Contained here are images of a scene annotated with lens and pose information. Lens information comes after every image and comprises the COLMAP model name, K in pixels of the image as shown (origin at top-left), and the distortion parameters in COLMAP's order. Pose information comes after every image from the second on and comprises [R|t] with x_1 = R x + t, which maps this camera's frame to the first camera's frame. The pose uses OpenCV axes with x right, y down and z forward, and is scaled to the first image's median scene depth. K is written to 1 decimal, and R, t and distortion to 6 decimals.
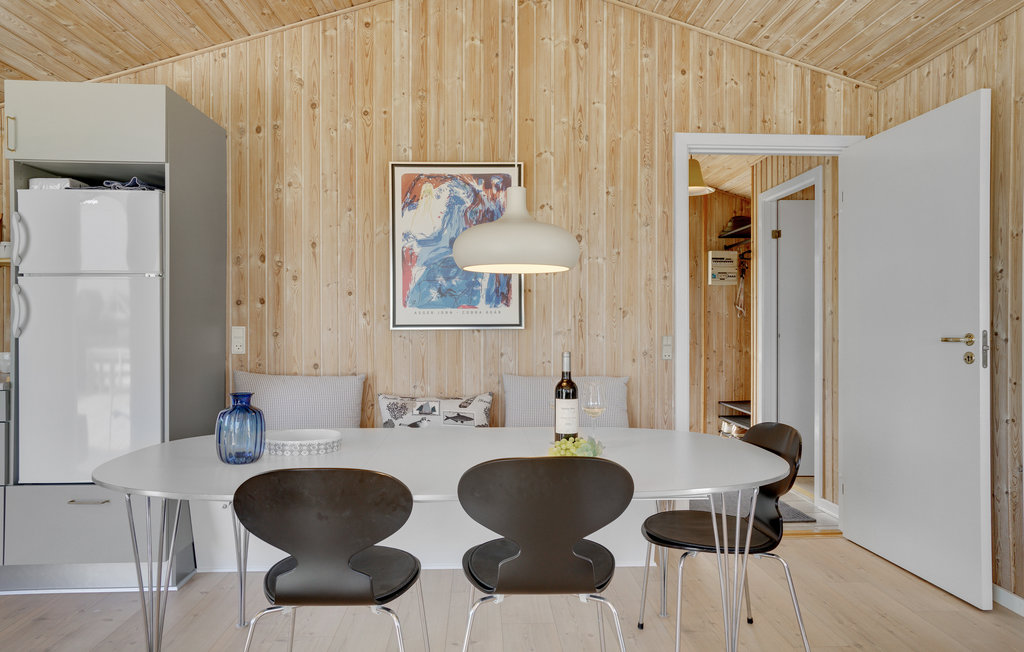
lens RADIAL K [[605.5, 0, 508.9], [0, 605.5, 326.5], [0, 0, 1]] dist [-0.009300, 0.002498]
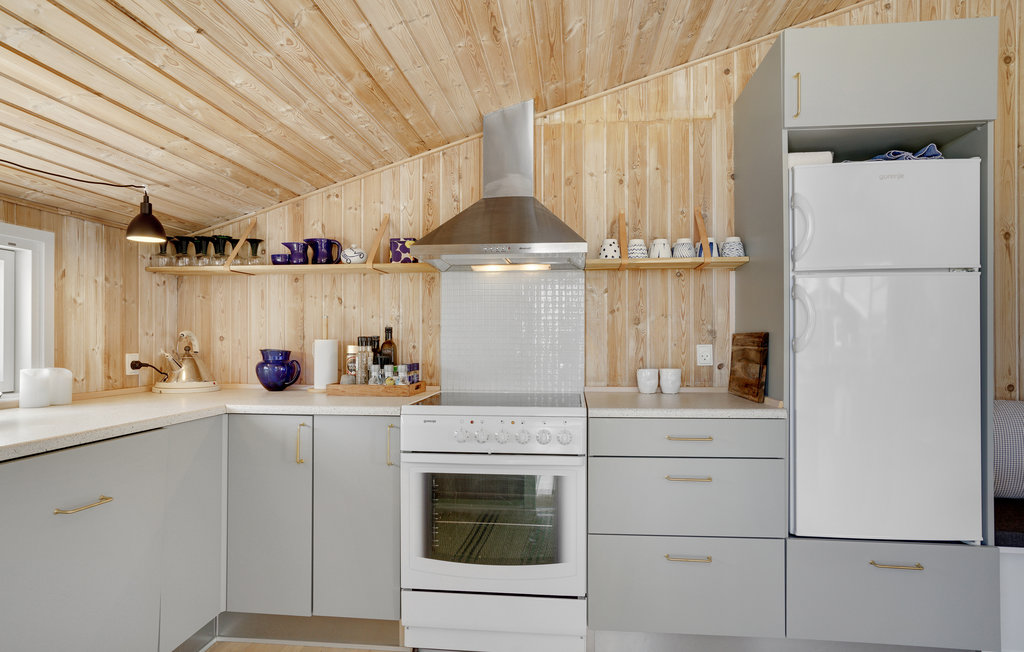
lens RADIAL K [[538.0, 0, 514.2], [0, 538.0, 343.1], [0, 0, 1]] dist [0.001634, 0.000446]
pose [[0.985026, 0.001199, -0.172403, -0.840877], [0.000355, 0.999960, 0.008982, -0.000014], [0.172407, -0.008909, 0.984985, 0.188482]]
